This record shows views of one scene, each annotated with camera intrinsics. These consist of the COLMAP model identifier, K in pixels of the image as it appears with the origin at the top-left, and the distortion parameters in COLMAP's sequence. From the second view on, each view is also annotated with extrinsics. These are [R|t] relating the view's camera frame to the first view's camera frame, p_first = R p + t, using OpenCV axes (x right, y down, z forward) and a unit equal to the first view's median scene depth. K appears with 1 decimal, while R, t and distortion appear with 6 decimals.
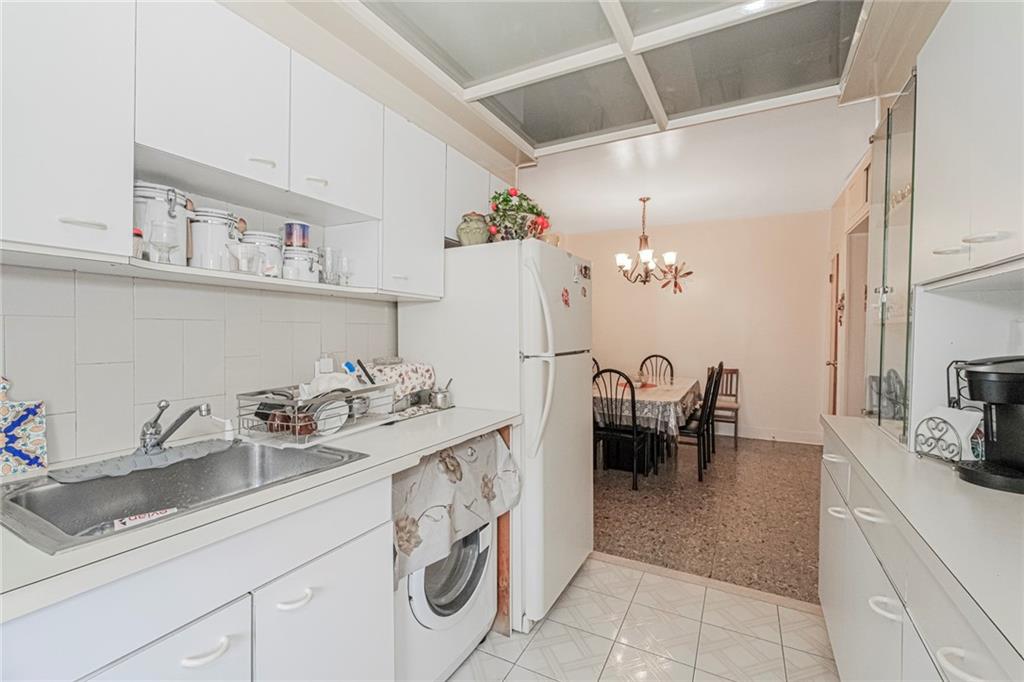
lens RADIAL K [[453.0, 0, 512.0], [0, 453.0, 341.0], [0, 0, 1]] dist [-0.001021, -0.000217]
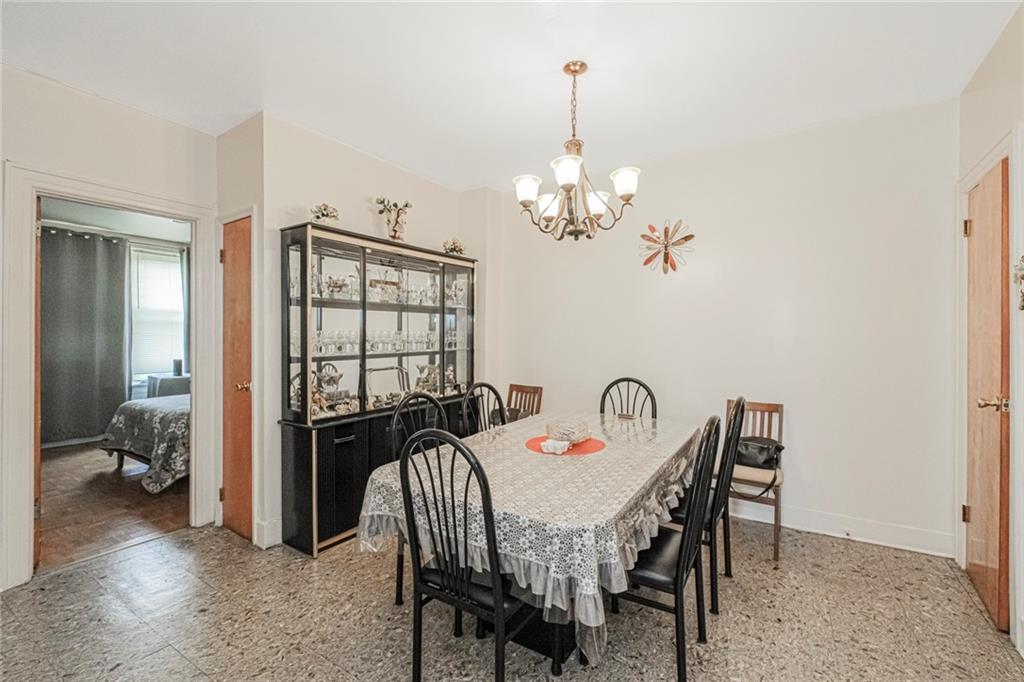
lens RADIAL K [[441.3, 0, 513.6], [0, 441.3, 337.1], [0, 0, 1]] dist [-0.000008, -0.000654]
pose [[0.996853, -0.002315, -0.079235, 0.223417], [-0.000220, 0.999489, -0.031973, -0.002937], [0.079268, 0.031890, 0.996343, 0.443187]]
